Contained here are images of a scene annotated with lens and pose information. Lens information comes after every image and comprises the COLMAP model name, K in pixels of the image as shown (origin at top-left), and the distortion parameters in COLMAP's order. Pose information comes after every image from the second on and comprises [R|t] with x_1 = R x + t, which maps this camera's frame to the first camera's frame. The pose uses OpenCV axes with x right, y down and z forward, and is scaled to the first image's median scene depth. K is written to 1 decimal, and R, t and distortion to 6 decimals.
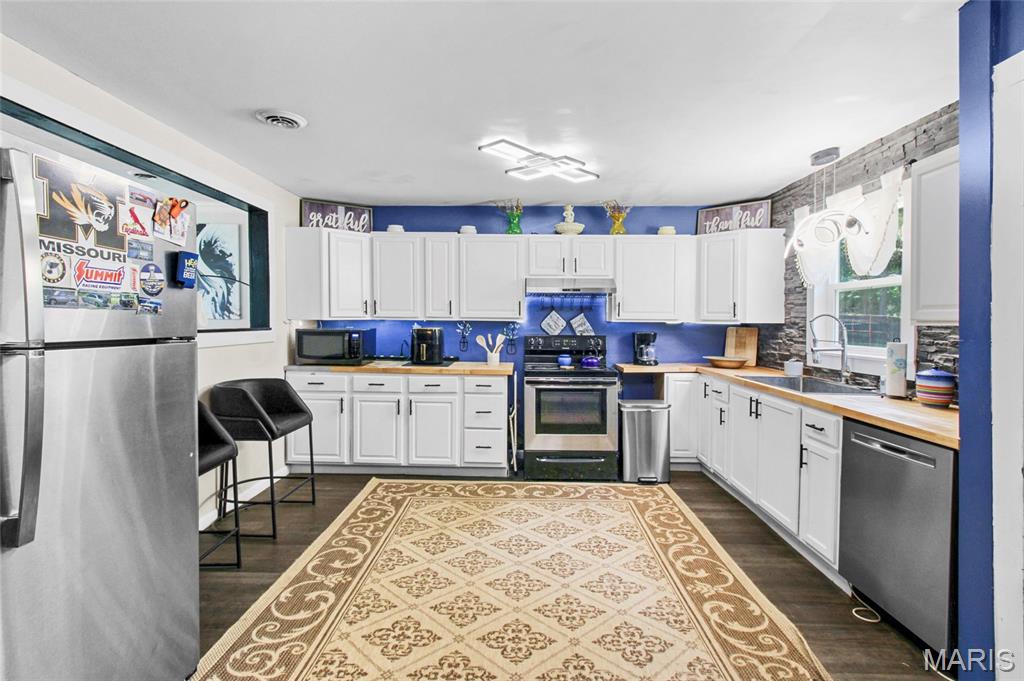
lens RADIAL K [[482.0, 0, 513.9], [0, 482.0, 331.7], [0, 0, 1]] dist [0.002749, 0.000791]
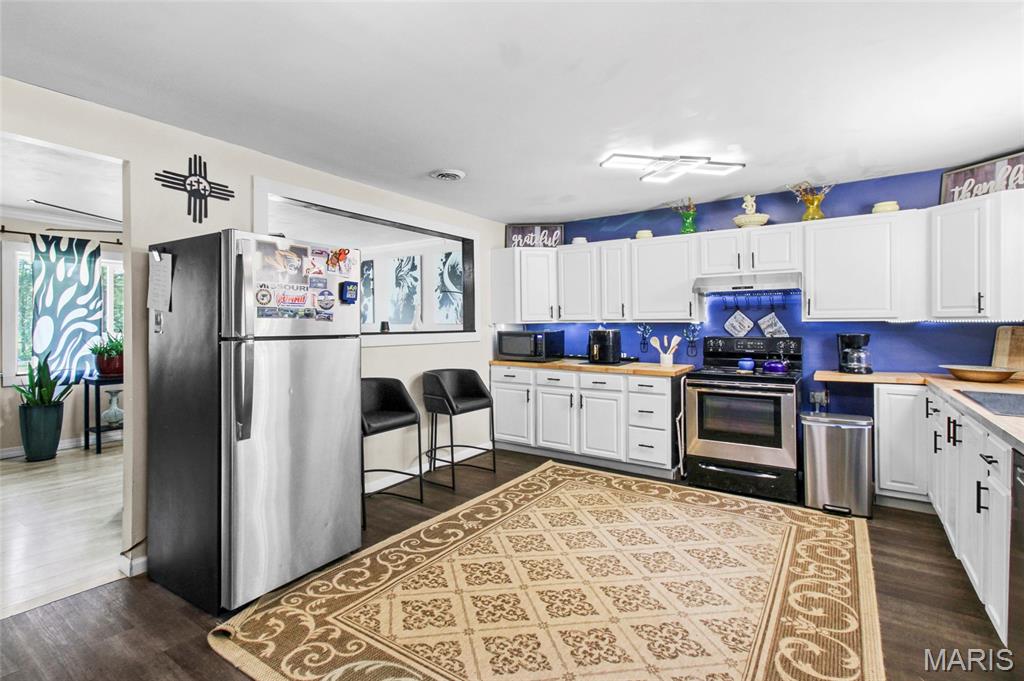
lens RADIAL K [[484.6, 0, 514.9], [0, 484.6, 328.2], [0, 0, 1]] dist [0.004147, 0.000627]
pose [[0.839042, -0.007814, -0.544011, 0.308792], [-0.000376, 0.999888, -0.014942, 0.006073], [0.544067, 0.012741, 0.838945, -0.019739]]
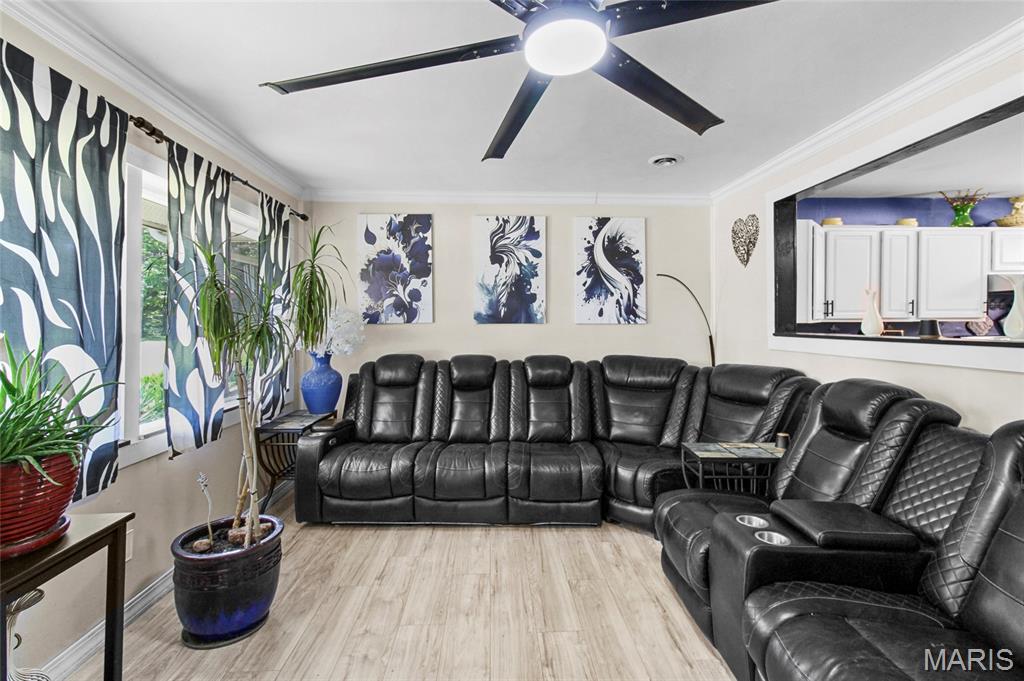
lens RADIAL K [[481.2, 0, 516.4], [0, 481.2, 322.8], [0, 0, 1]] dist [0.002841, 0.000309]
pose [[0.997818, -0.014764, 0.064352, -1.186594], [0.016064, 0.999676, -0.019723, -0.019349], [-0.064040, 0.020714, 0.997732, 0.177333]]
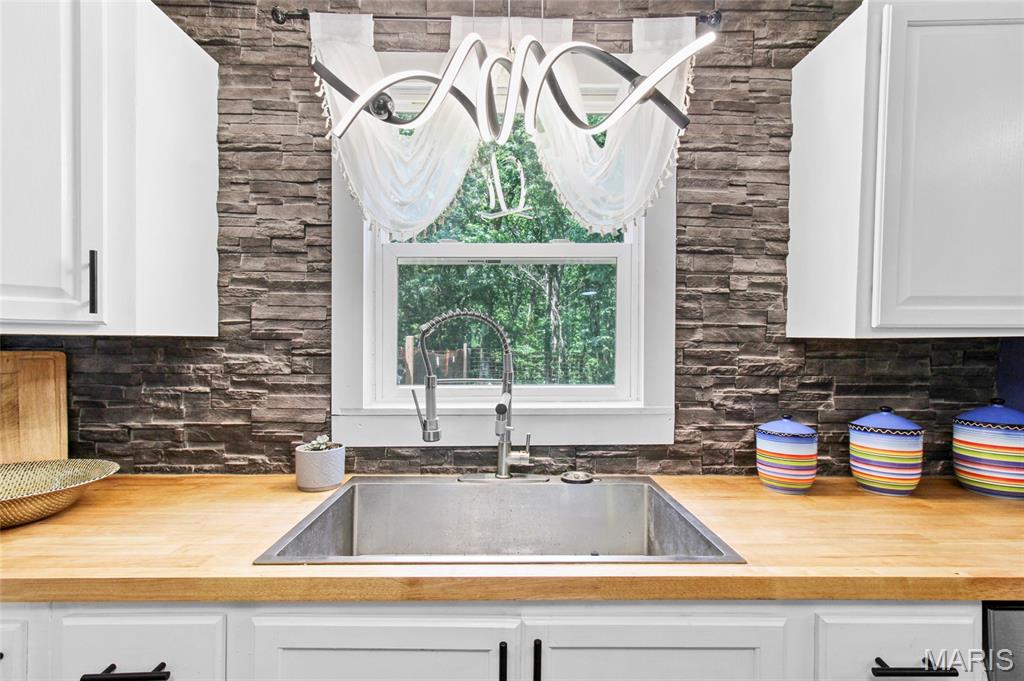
lens RADIAL K [[493.3, 0, 514.0], [0, 493.3, 343.8], [0, 0, 1]] dist [0.029803, 0.000129]
pose [[-0.019000, -0.010138, 0.999768, 0.227859], [0.021503, 0.999713, 0.010546, -0.013234], [-0.999588, 0.021699, -0.018776, 0.914280]]
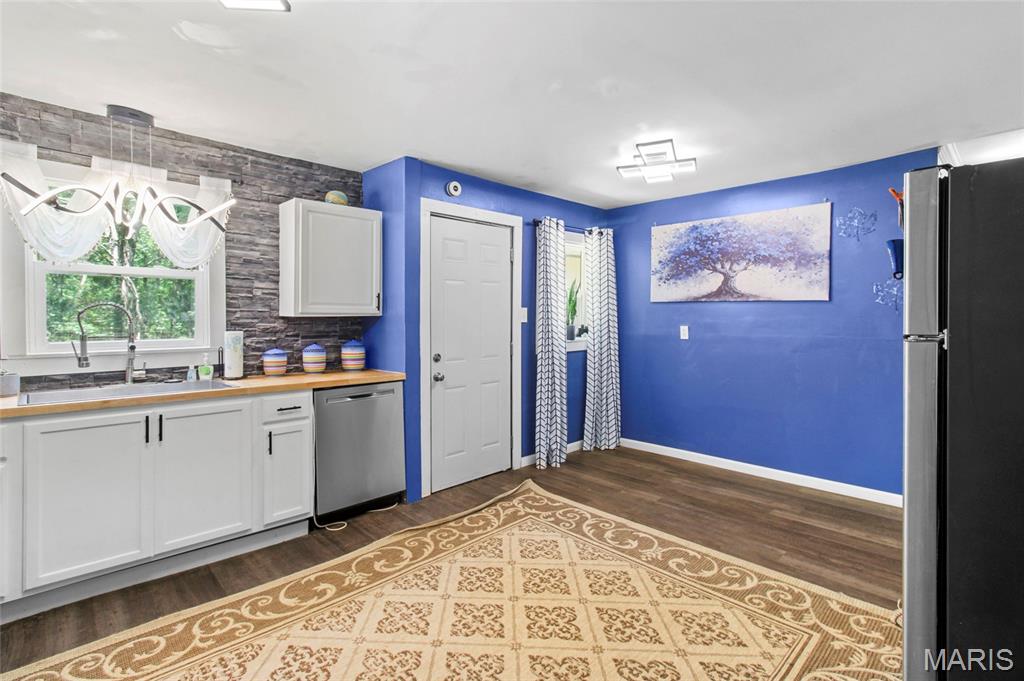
lens RADIAL K [[478.8, 0, 518.2], [0, 478.8, 326.2], [0, 0, 1]] dist [0.004461, 0.000566]
pose [[-0.709294, -0.019936, 0.704631, -0.381337], [0.010717, 0.999179, 0.039058, -0.021167], [-0.704831, 0.035255, -0.708498, 1.022735]]
